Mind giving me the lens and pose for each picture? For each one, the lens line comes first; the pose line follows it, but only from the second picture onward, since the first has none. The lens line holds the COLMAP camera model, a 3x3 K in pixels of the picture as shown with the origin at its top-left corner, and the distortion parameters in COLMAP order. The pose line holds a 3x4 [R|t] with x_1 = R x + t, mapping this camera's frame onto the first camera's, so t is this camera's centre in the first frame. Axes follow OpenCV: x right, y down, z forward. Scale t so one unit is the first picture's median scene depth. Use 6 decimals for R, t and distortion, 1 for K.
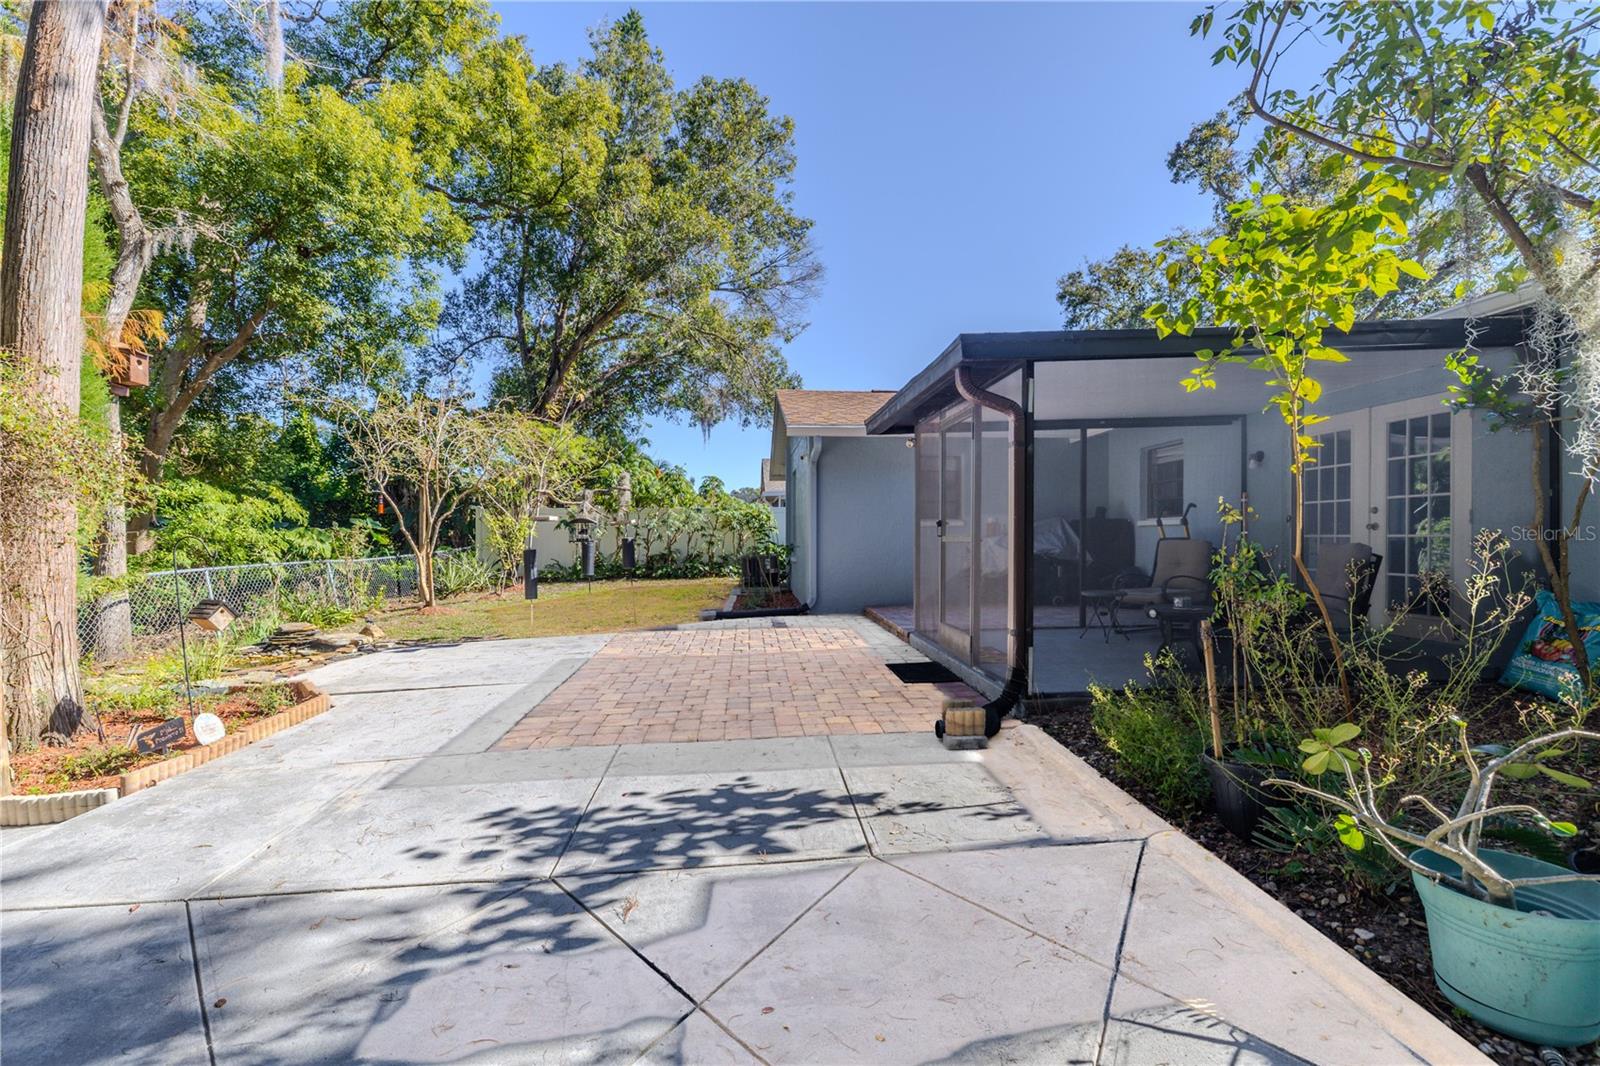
lens RADIAL K [[709.6, 0, 820.2], [0, 709.6, 539.9], [0, 0, 1]] dist [0.000688, 0.000356]
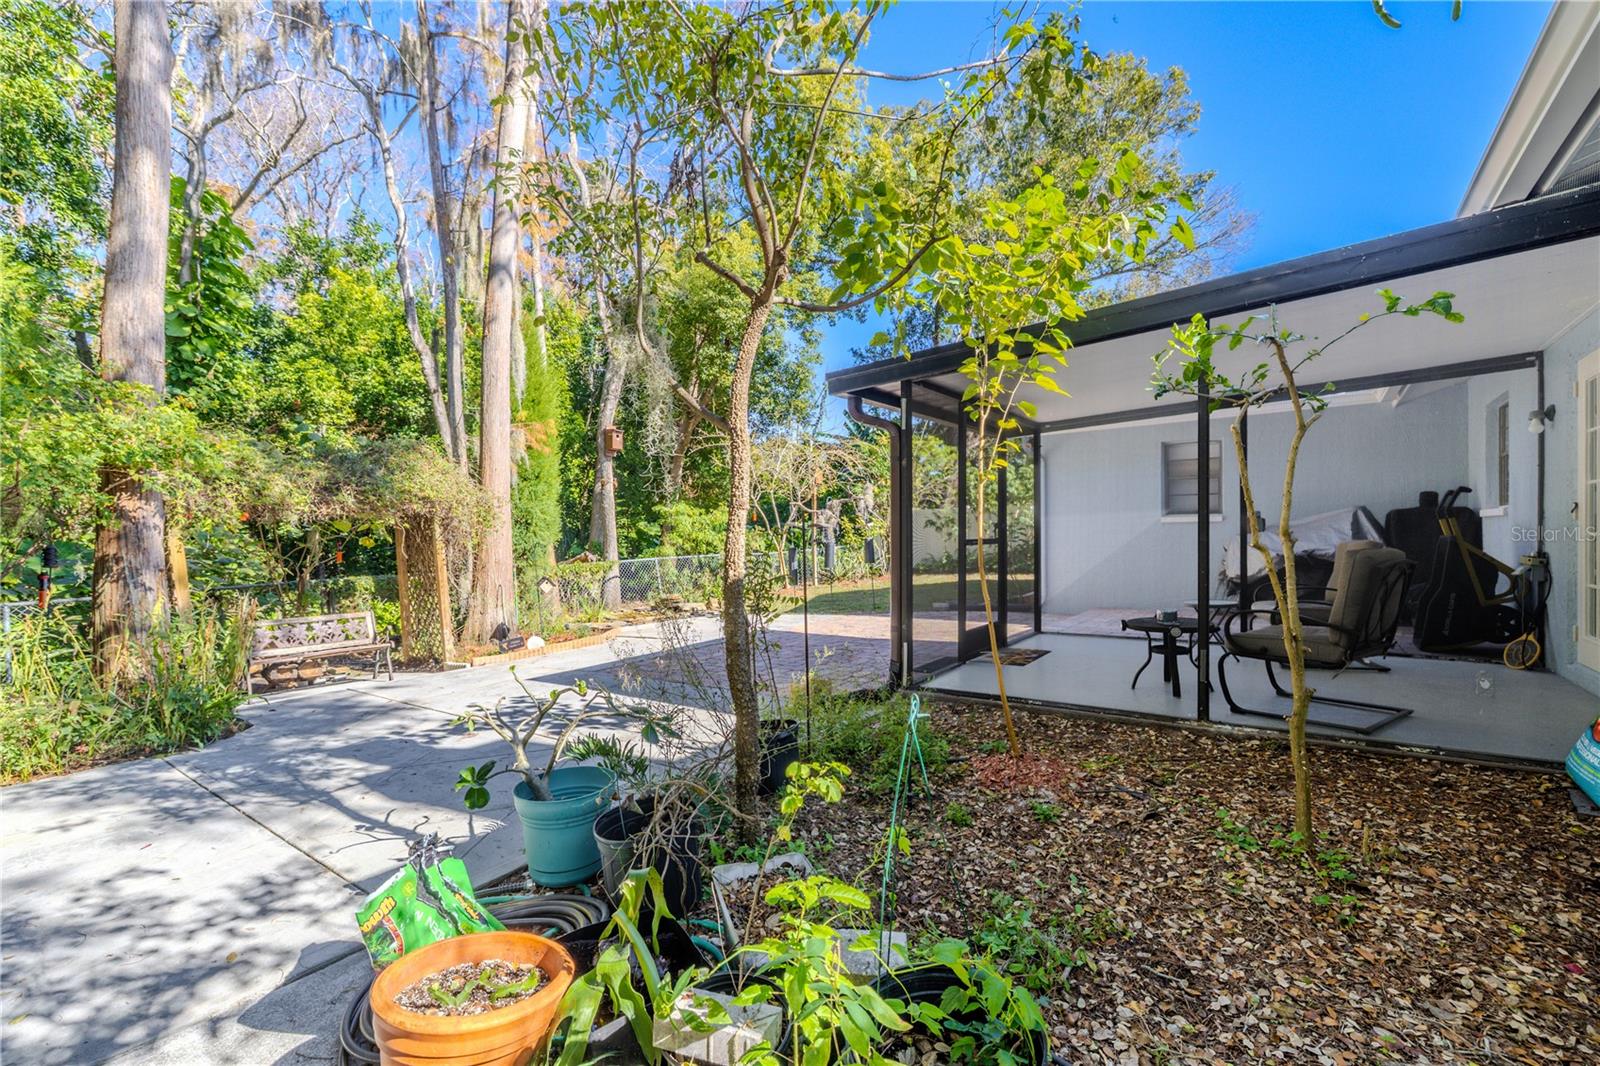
lens RADIAL K [[678.0, 0, 793.3], [0, 678.0, 540.8], [0, 0, 1]] dist [0.002500, -0.000866]
pose [[0.758261, -0.001194, -0.651950, 0.984247], [0.006667, 0.999960, 0.005923, -0.016608], [0.651917, -0.008837, 0.758239, 0.106553]]
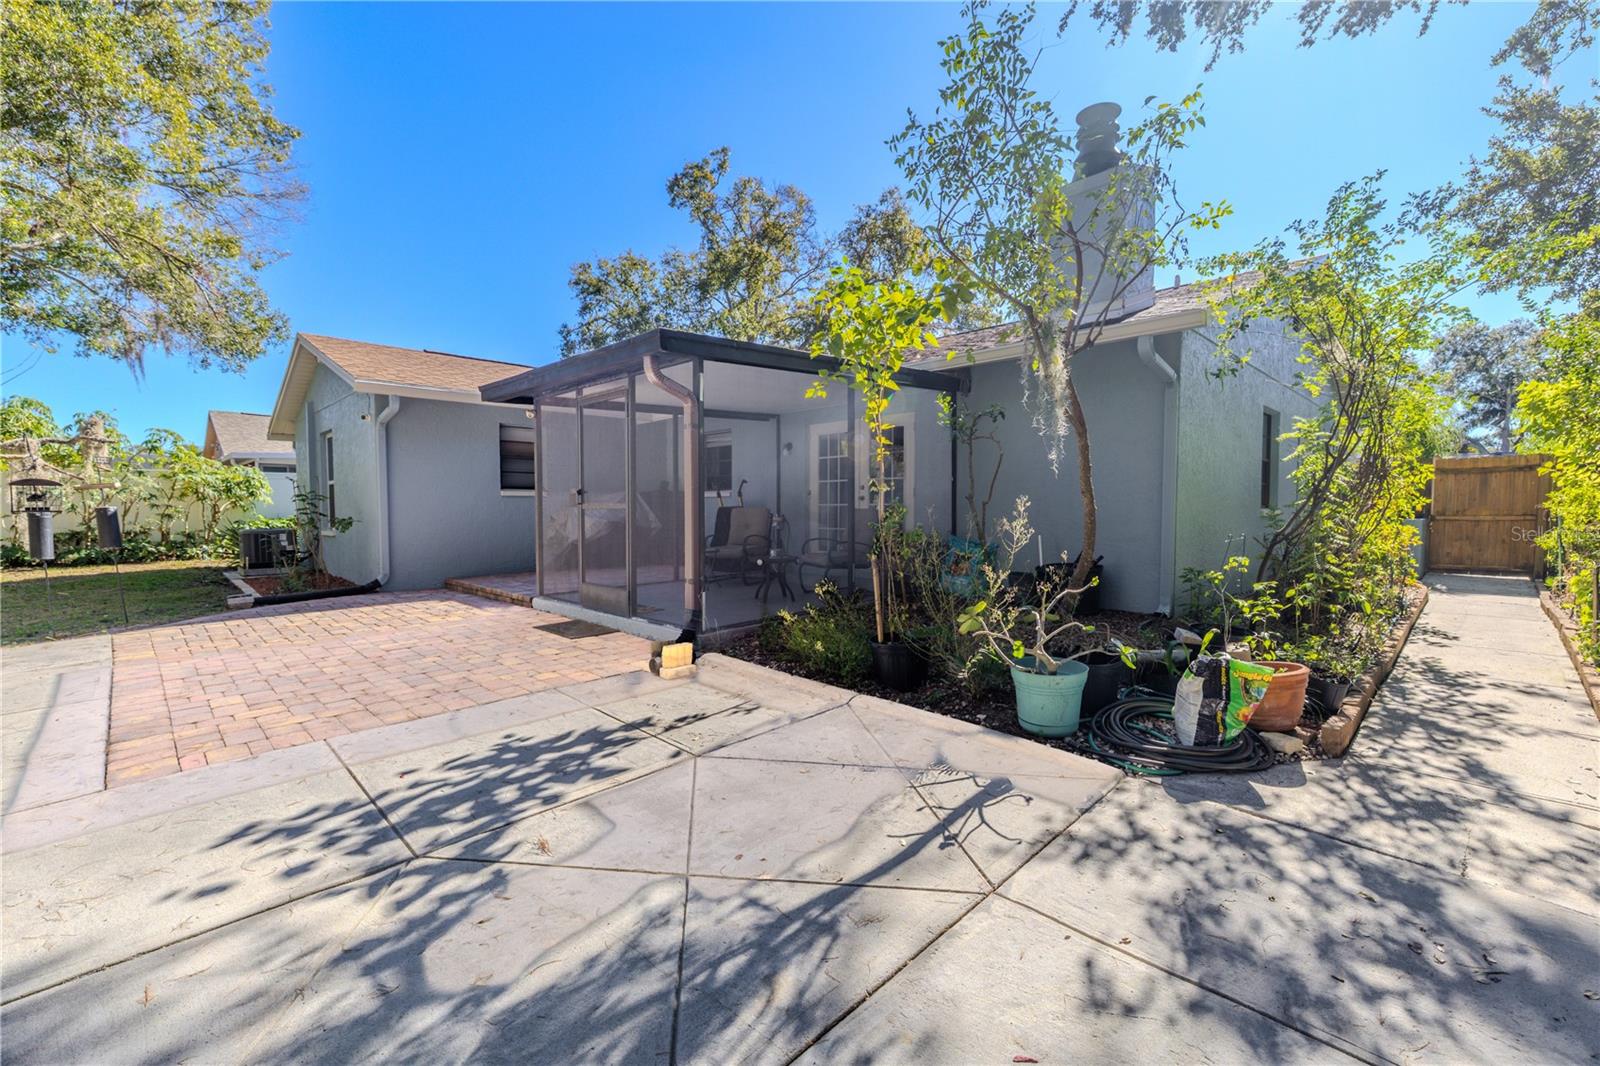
lens RADIAL K [[678.0, 0, 793.3], [0, 678.0, 540.8], [0, 0, 1]] dist [0.002500, -0.000866]
pose [[0.763290, -0.031629, 0.645282, -0.378232], [0.006049, 0.999107, 0.041816, 0.014685], [-0.646028, -0.028014, 0.762799, -0.005309]]
